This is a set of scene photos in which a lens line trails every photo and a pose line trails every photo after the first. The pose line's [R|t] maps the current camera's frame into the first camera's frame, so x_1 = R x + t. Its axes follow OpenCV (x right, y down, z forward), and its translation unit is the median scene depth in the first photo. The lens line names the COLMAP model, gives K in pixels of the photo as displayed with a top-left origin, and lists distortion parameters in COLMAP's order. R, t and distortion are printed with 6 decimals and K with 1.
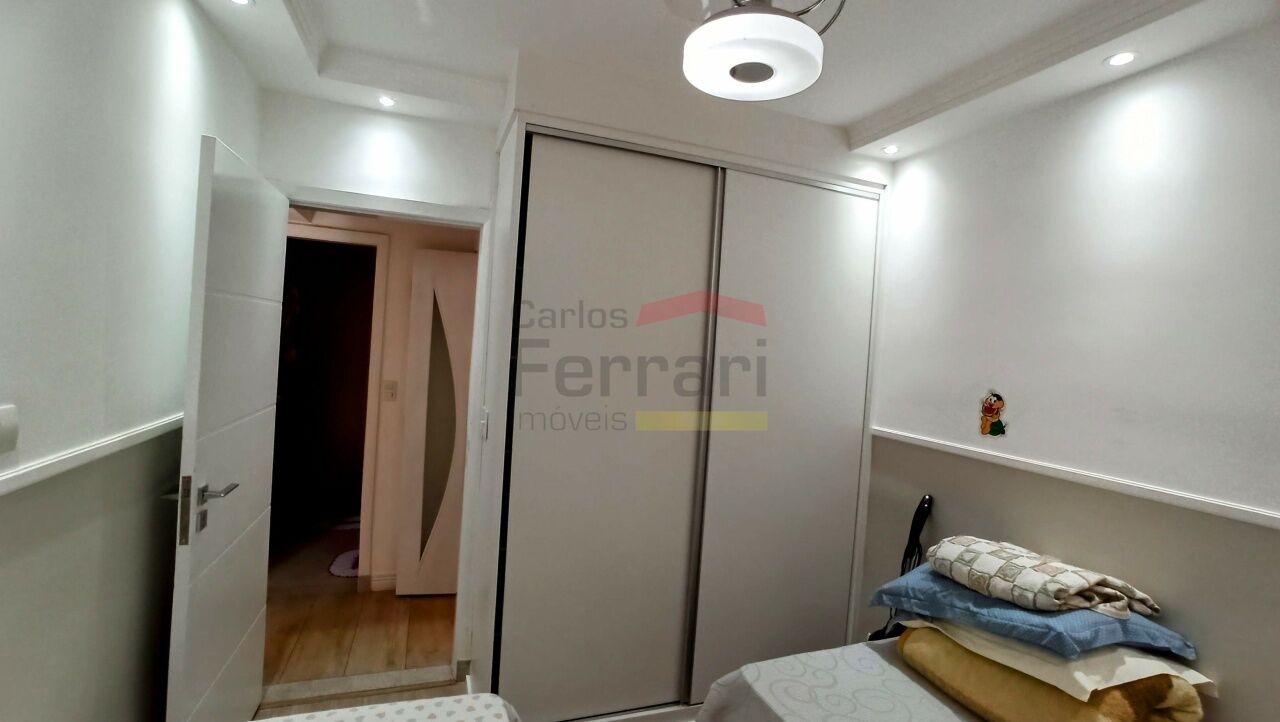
lens RADIAL K [[584.6, 0, 641.7], [0, 584.6, 358.7], [0, 0, 1]] dist [-0.051279, 0.022845]
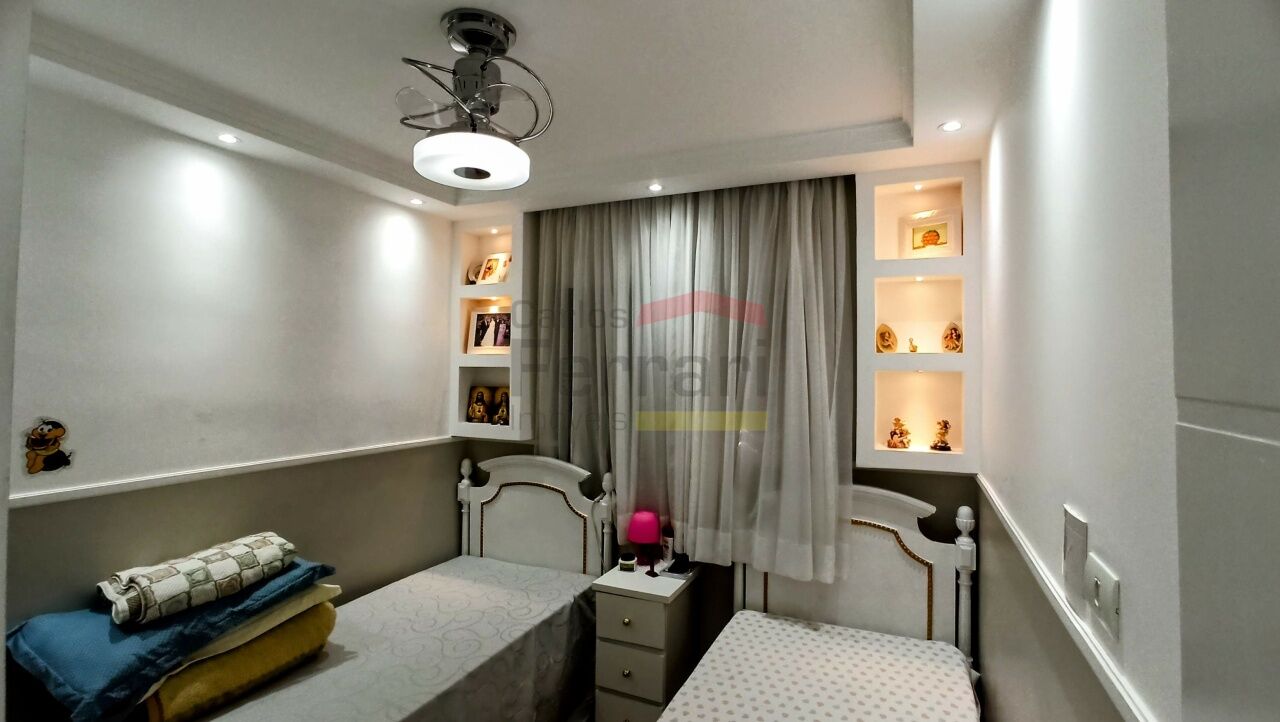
lens RADIAL K [[584.6, 0, 640.3], [0, 584.6, 360.7], [0, 0, 1]] dist [-0.051279, 0.022845]
pose [[-0.710565, -0.059680, 0.701096, -0.584421], [-0.037224, 0.998190, 0.047243, -0.100282], [-0.702646, 0.007472, -0.711500, 1.003766]]
